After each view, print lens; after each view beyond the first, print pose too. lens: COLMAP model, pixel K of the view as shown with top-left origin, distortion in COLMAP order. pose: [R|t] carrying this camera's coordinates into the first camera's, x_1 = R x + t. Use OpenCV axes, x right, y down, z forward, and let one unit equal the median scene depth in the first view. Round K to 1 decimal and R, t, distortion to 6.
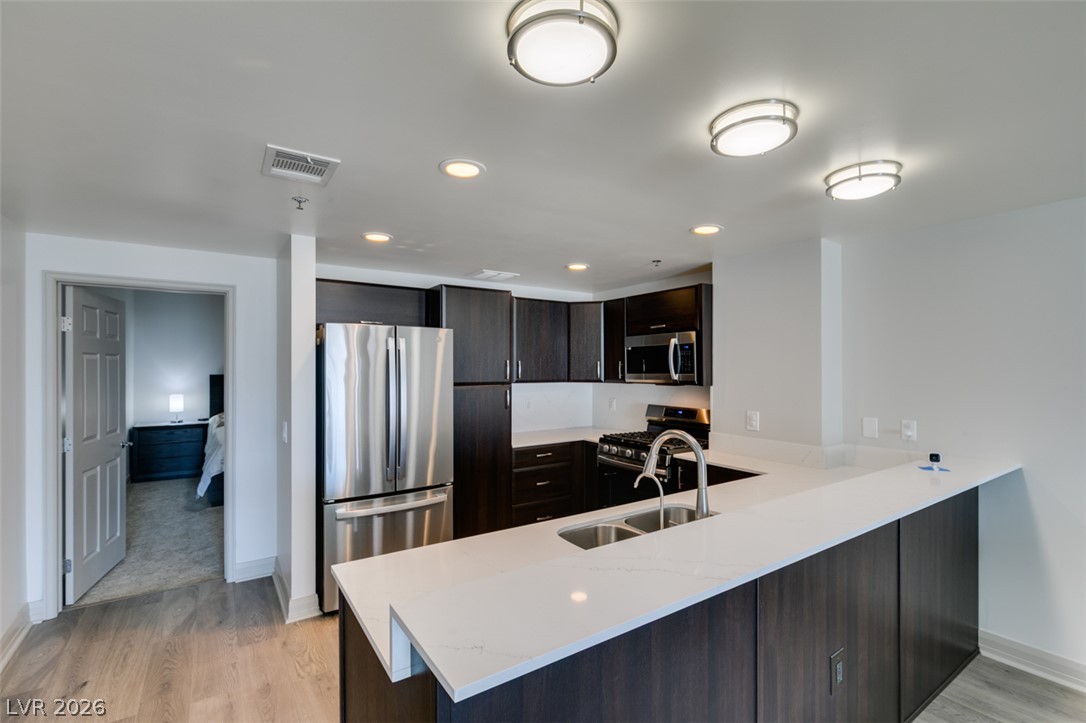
lens RADIAL K [[485.8, 0, 540.8], [0, 485.8, 367.0], [0, 0, 1]] dist [0.002747, -0.002322]
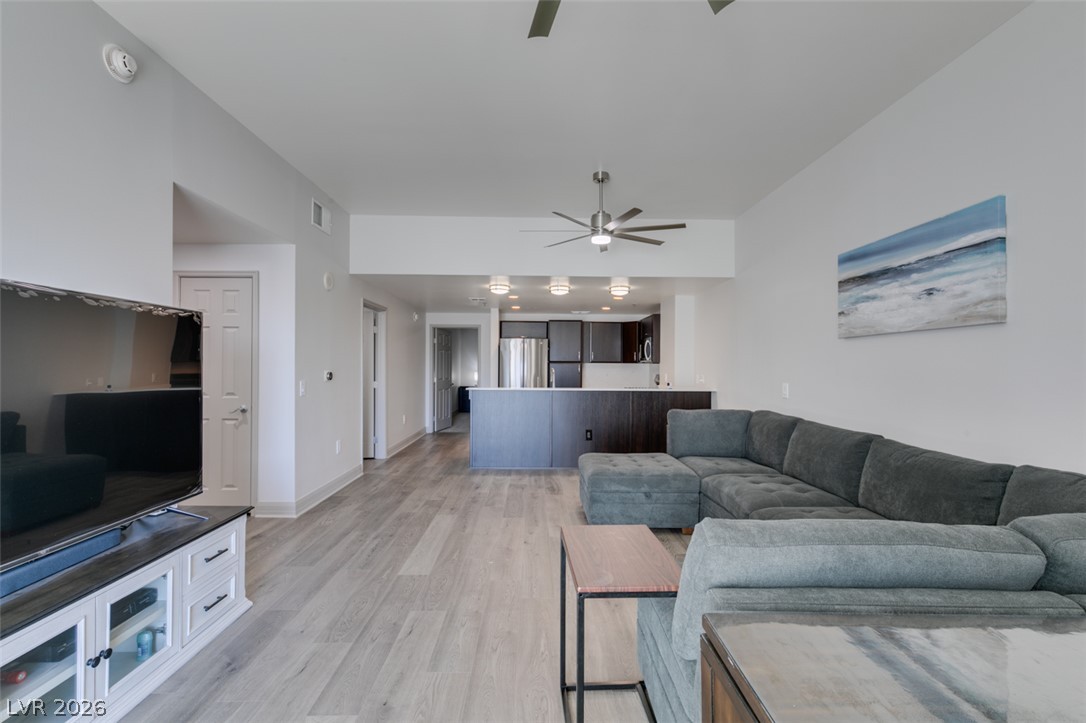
lens RADIAL K [[485.8, 0, 540.5], [0, 485.8, 367.7], [0, 0, 1]] dist [0.002747, -0.002322]
pose [[0.840046, 0.007321, -0.542465, 1.022213], [-0.007746, 0.999969, 0.001500, 0.058964], [0.542460, 0.002941, 0.840077, -0.996831]]
